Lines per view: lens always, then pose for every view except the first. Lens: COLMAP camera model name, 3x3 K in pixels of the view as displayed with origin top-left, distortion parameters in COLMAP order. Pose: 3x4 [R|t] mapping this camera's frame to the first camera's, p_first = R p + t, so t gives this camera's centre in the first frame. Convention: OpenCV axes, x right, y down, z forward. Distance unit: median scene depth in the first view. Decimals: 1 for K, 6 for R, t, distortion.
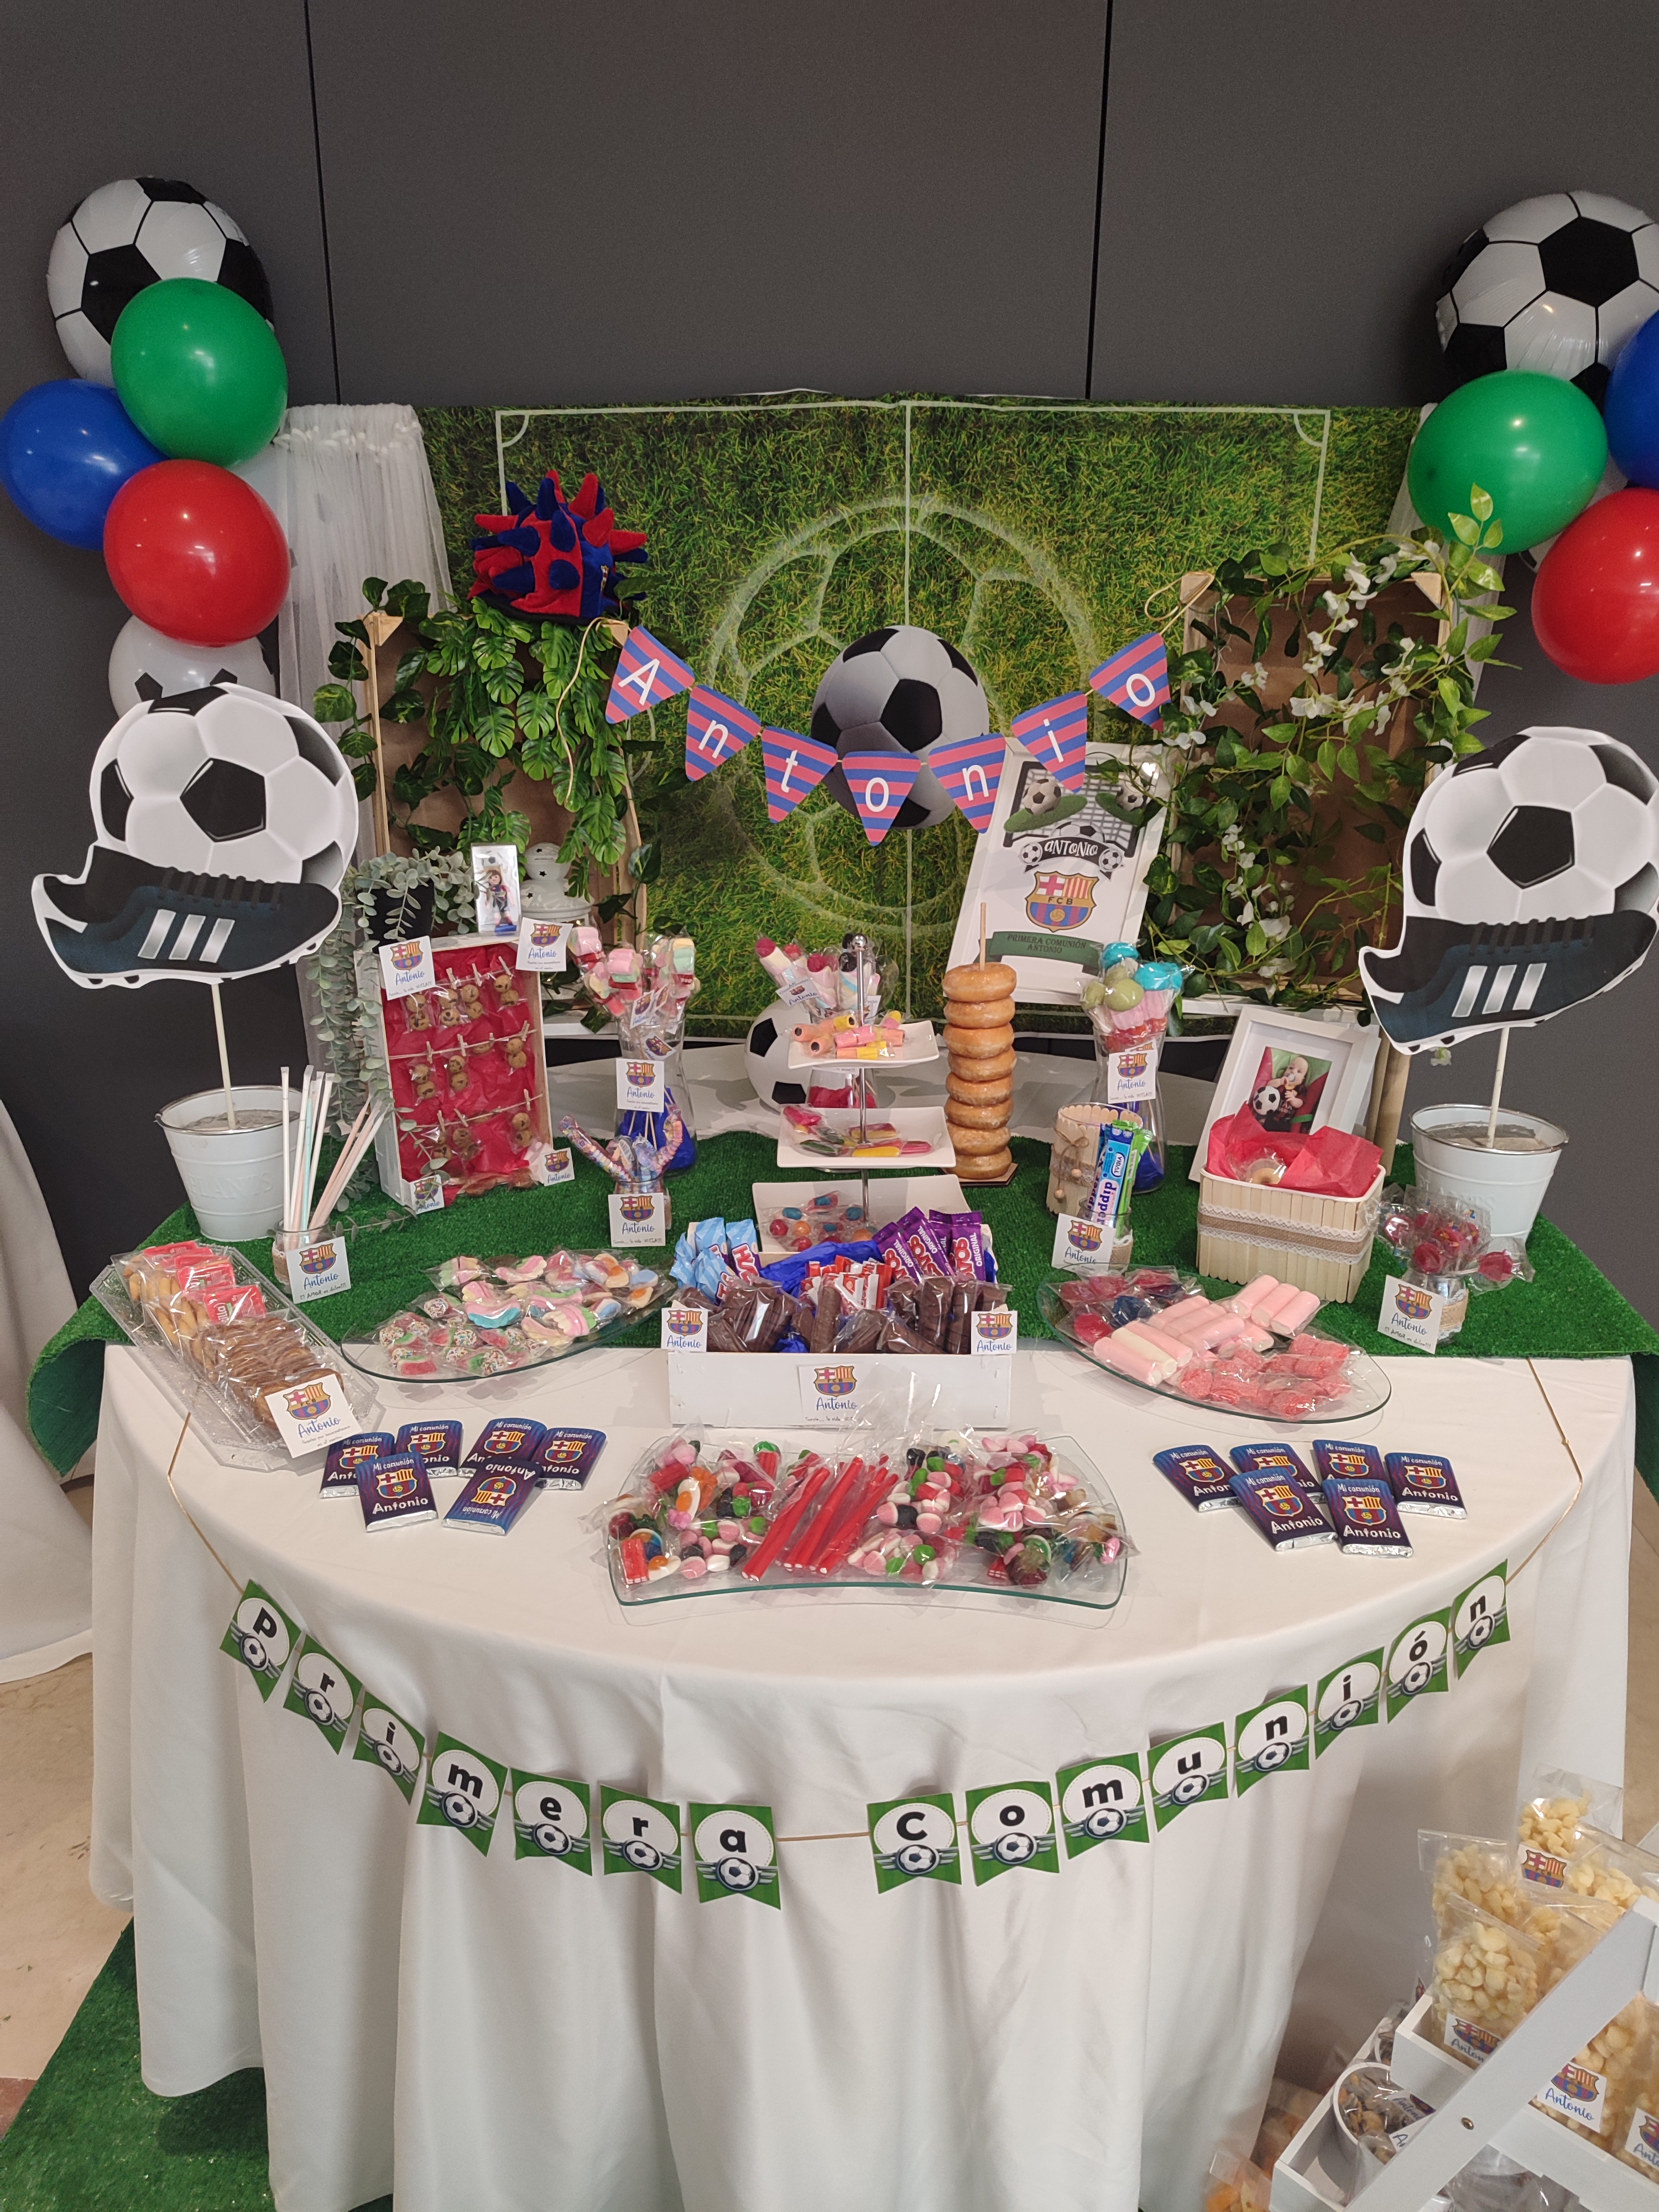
lens RADIAL K [[1897.3, 0, 829.5], [0, 1897.3, 1106.0], [0, 0, 1]] dist [-0.005543, 0.001605]
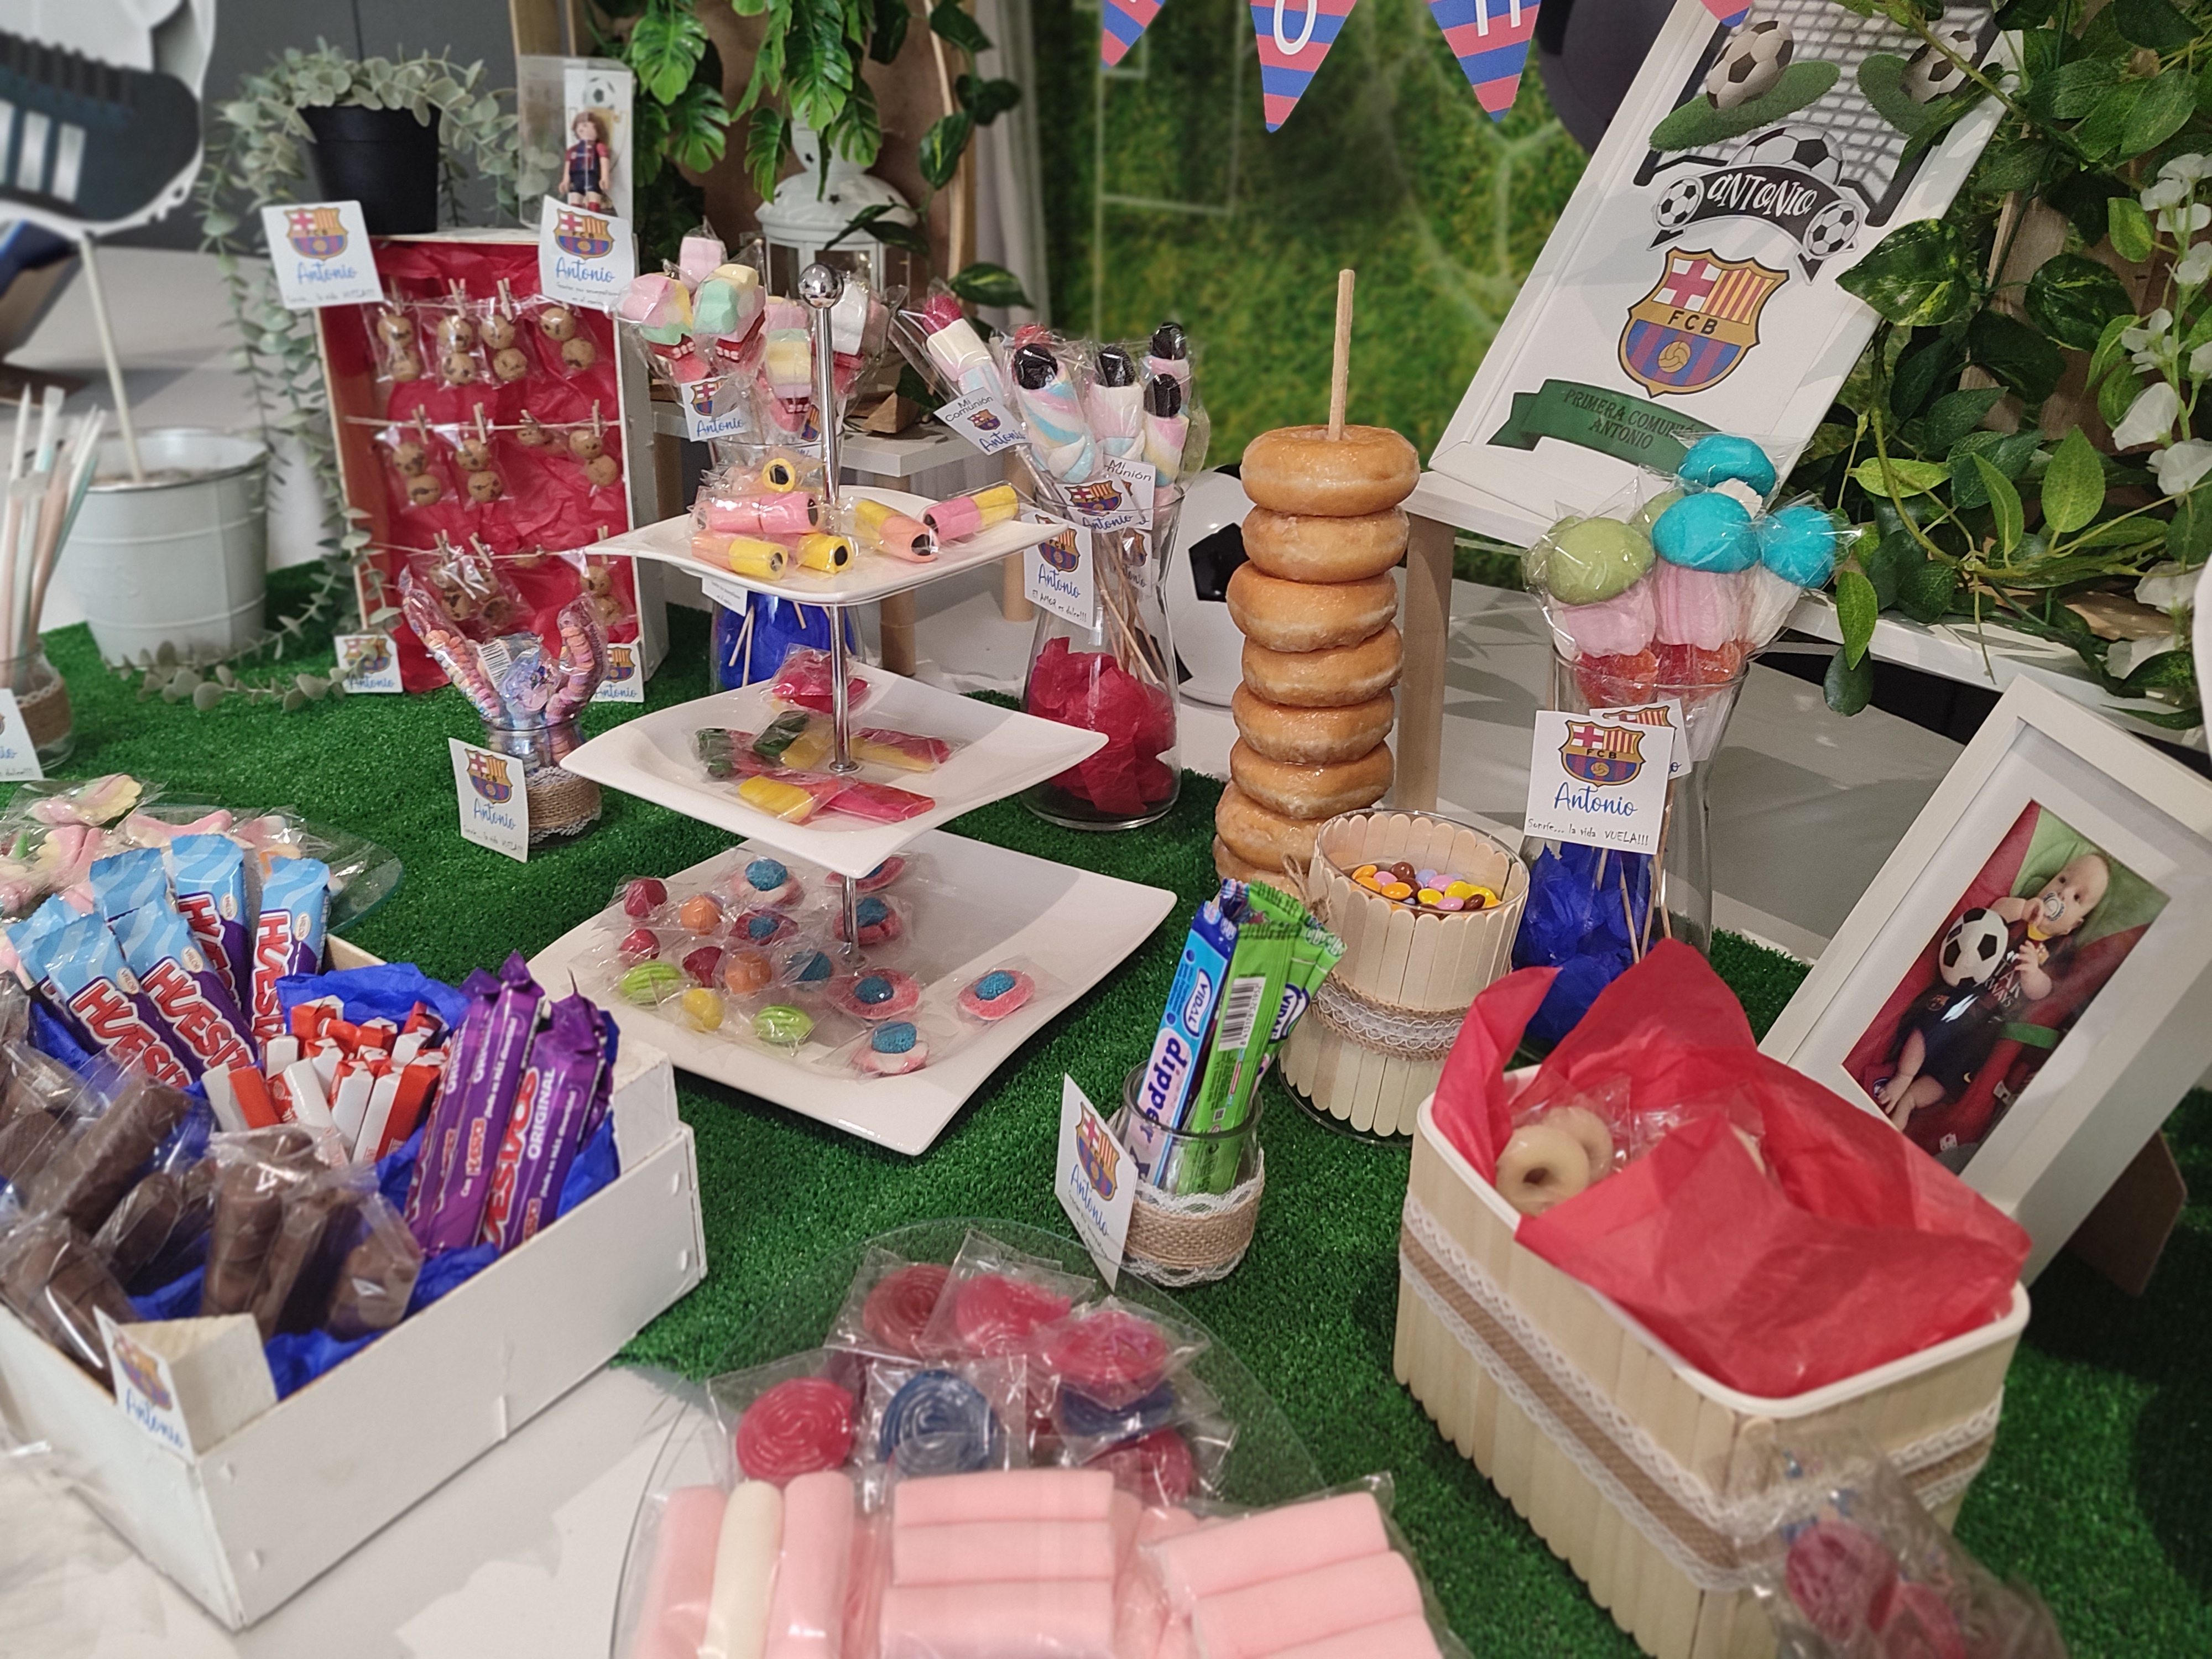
lens RADIAL K [[1897.3, 0, 1105.6], [0, 1897.3, 840.5], [0, 0, 1]] dist [-0.005543, 0.001605]
pose [[0.793116, 0.274278, -0.543818, 0.275930], [-0.205367, 0.961006, 0.185178, -0.051556], [0.573403, -0.035185, 0.818518, 0.598087]]
